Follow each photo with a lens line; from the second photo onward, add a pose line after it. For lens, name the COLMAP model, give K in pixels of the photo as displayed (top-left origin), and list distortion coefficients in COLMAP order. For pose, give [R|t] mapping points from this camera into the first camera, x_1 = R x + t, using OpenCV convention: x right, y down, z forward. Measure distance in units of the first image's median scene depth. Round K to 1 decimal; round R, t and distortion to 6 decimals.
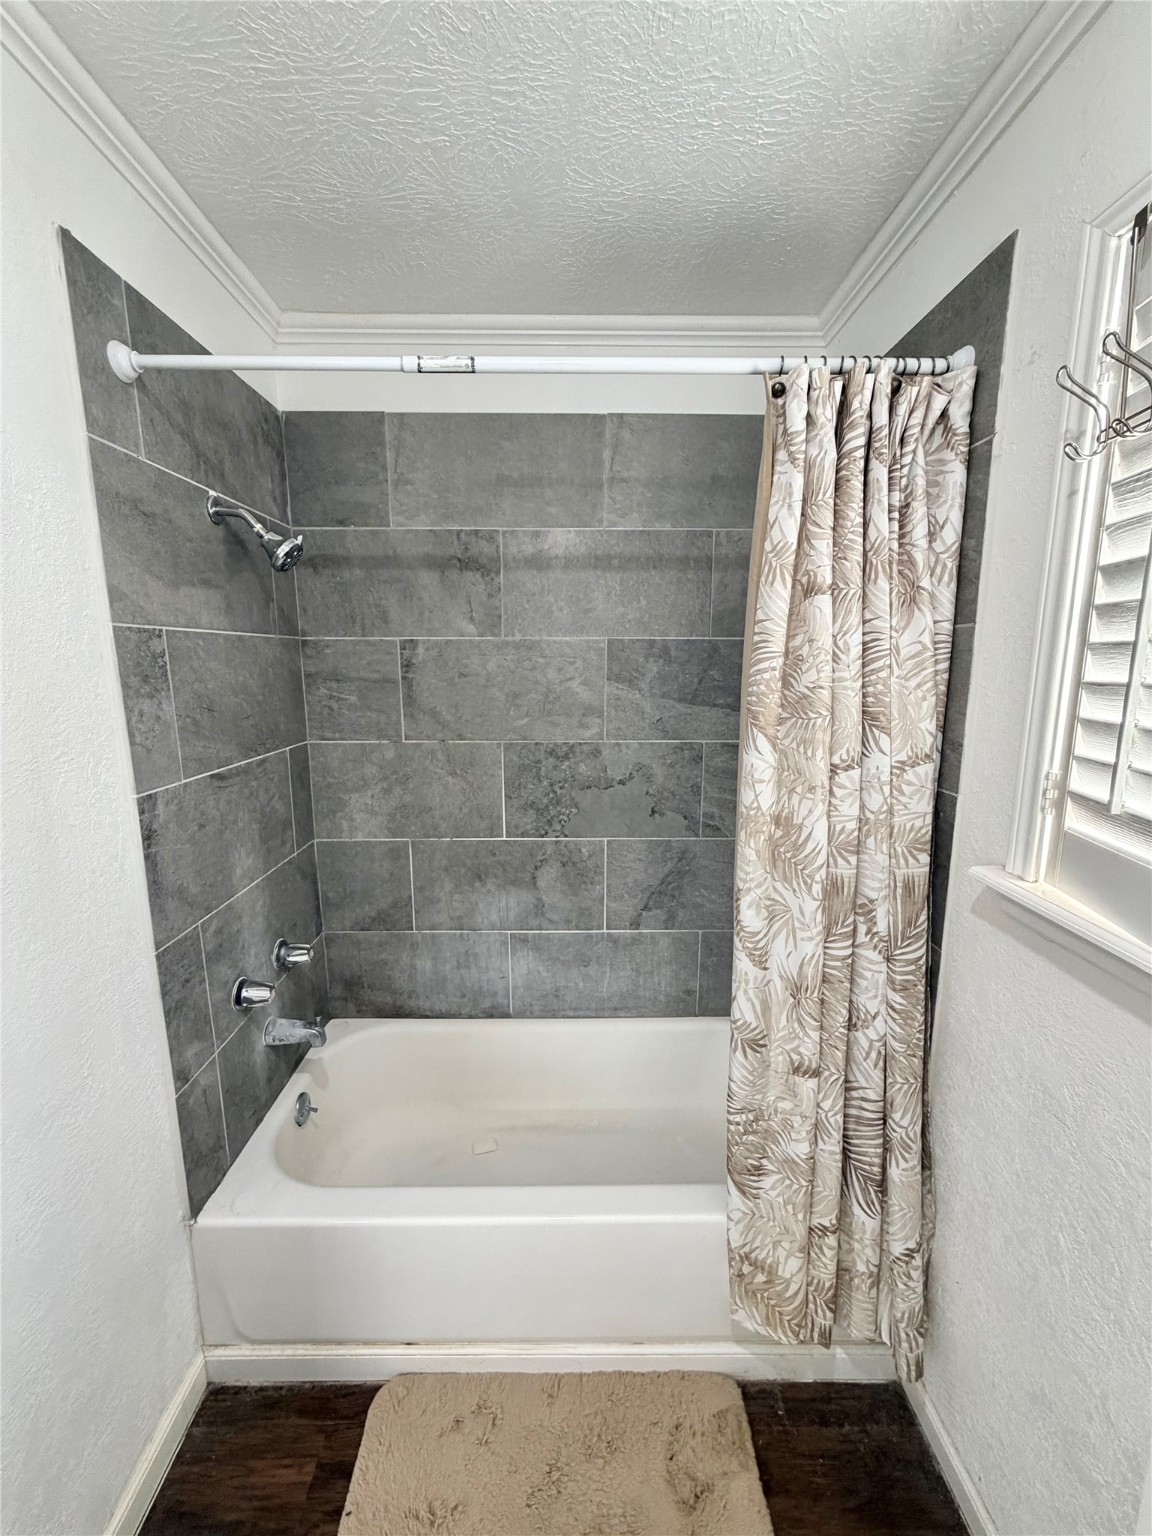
lens RADIAL K [[611.5, 0, 573.8], [0, 611.5, 766.2], [0, 0, 1]] dist [0.001424, -0.000951]
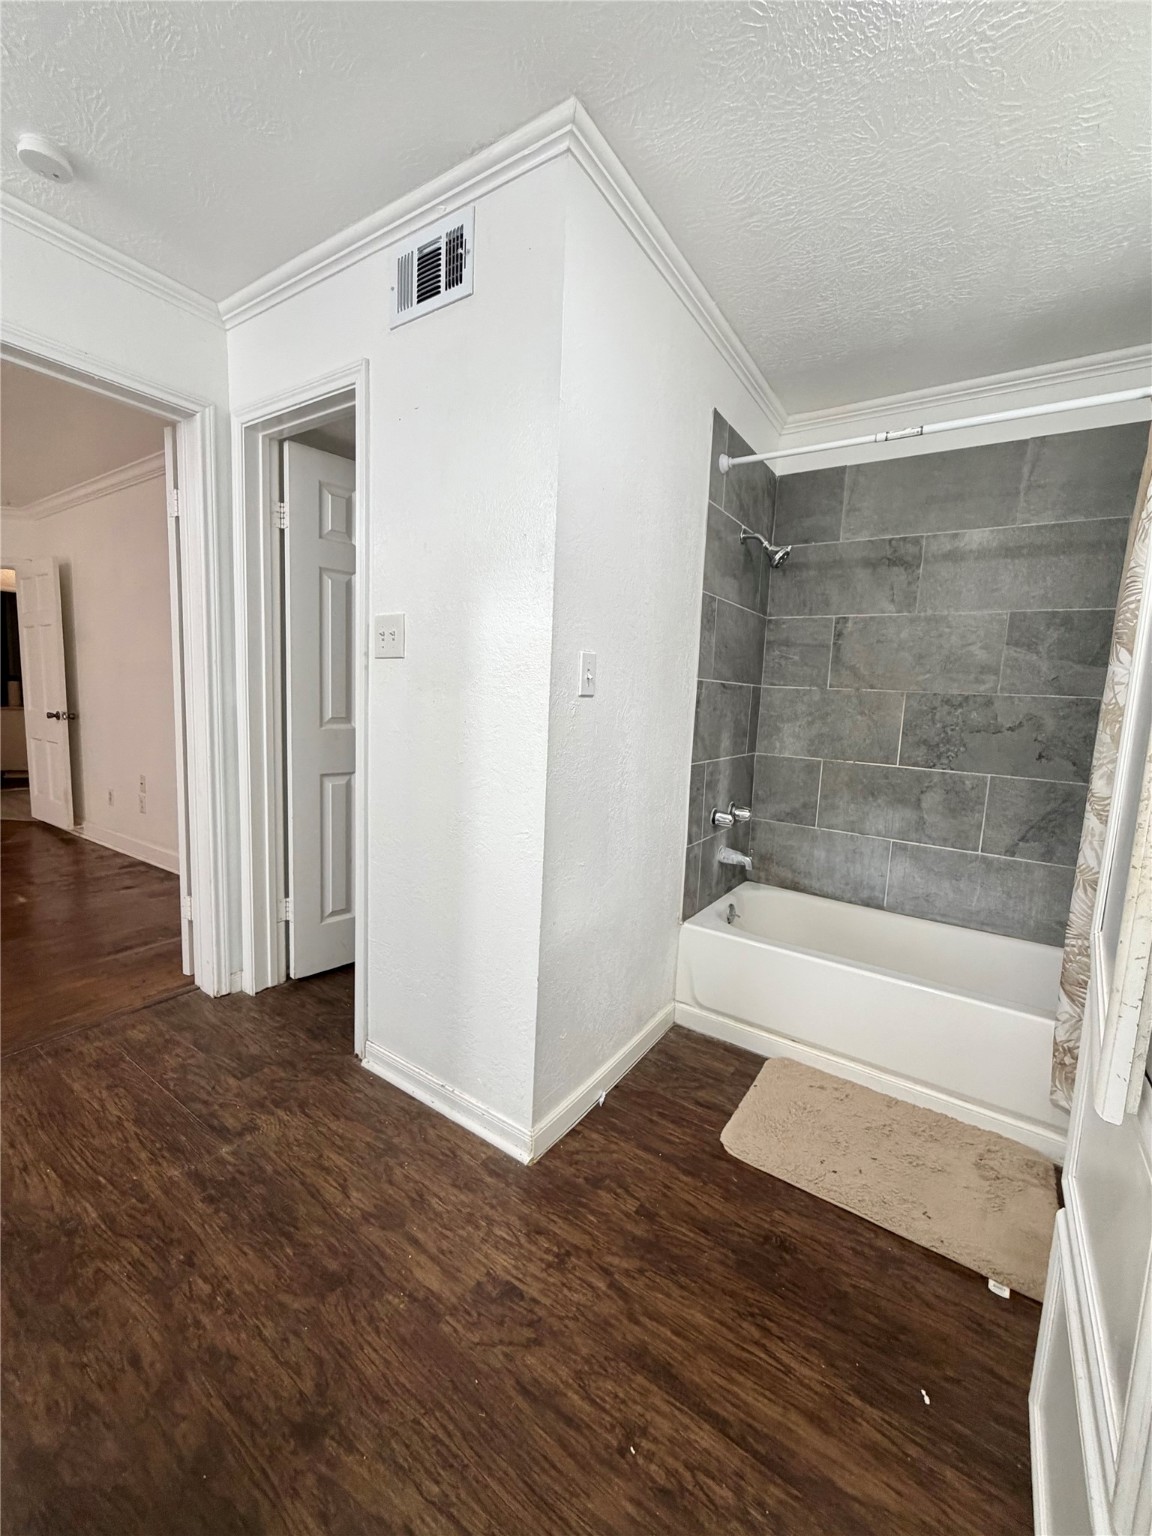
lens RADIAL K [[611.5, 0, 578.2], [0, 611.5, 765.2], [0, 0, 1]] dist [0.001424, -0.000951]
pose [[0.825750, 0.105384, -0.554104, 0.051657], [-0.143983, 0.989227, -0.026431, 0.265100], [0.545350, 0.101607, 0.832027, -0.500456]]
